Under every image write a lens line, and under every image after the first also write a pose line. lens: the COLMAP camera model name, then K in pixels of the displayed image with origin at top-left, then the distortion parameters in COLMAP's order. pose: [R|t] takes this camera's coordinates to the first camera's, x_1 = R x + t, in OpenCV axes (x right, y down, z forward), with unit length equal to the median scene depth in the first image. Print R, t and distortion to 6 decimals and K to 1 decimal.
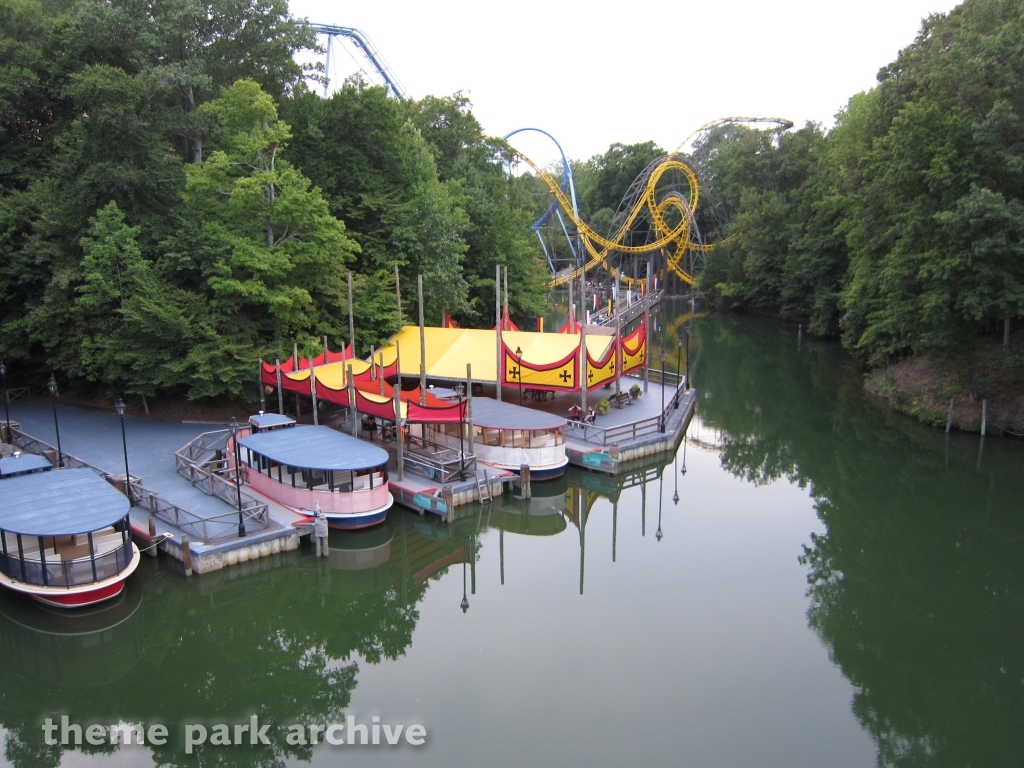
lens RADIAL K [[866.5, 0, 512.4], [0, 866.5, 391.2], [0, 0, 1]] dist [-0.066178, 0.010104]
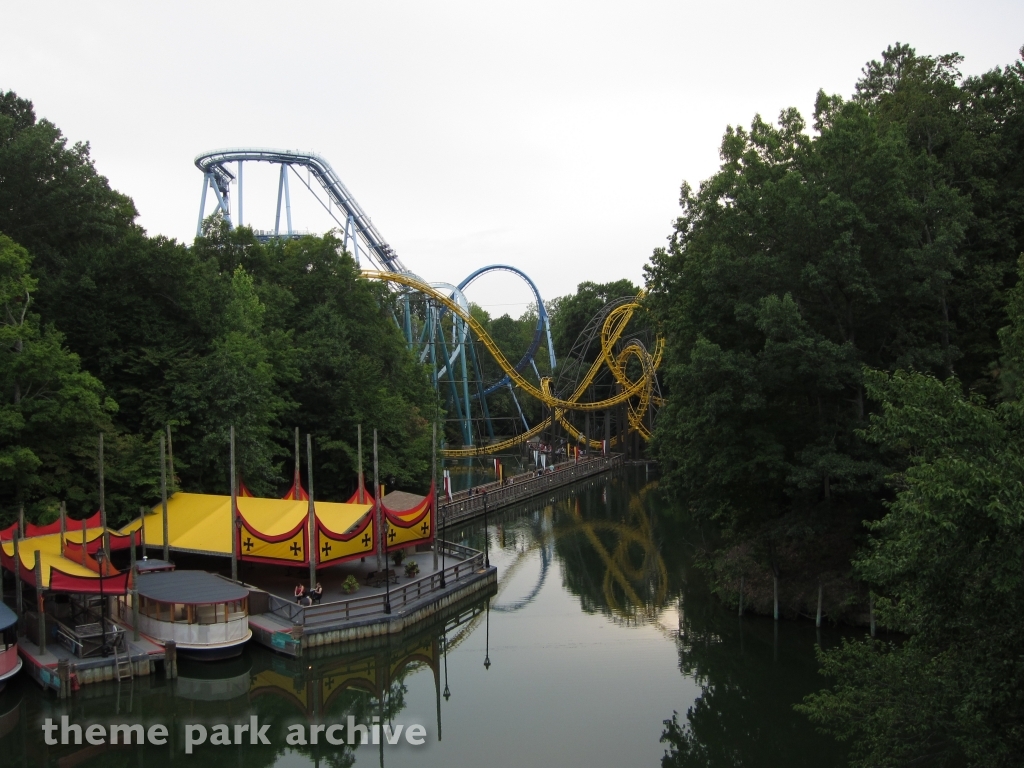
lens RADIAL K [[1070.1, 0, 508.5], [0, 1070.1, 381.9], [0, 0, 1]] dist [-0.113875, 0.000000]
pose [[0.998961, -0.002634, -0.045488, 0.290918], [-0.005751, 0.983055, -0.183221, 0.011431], [0.045200, 0.183293, 0.982019, -0.087431]]
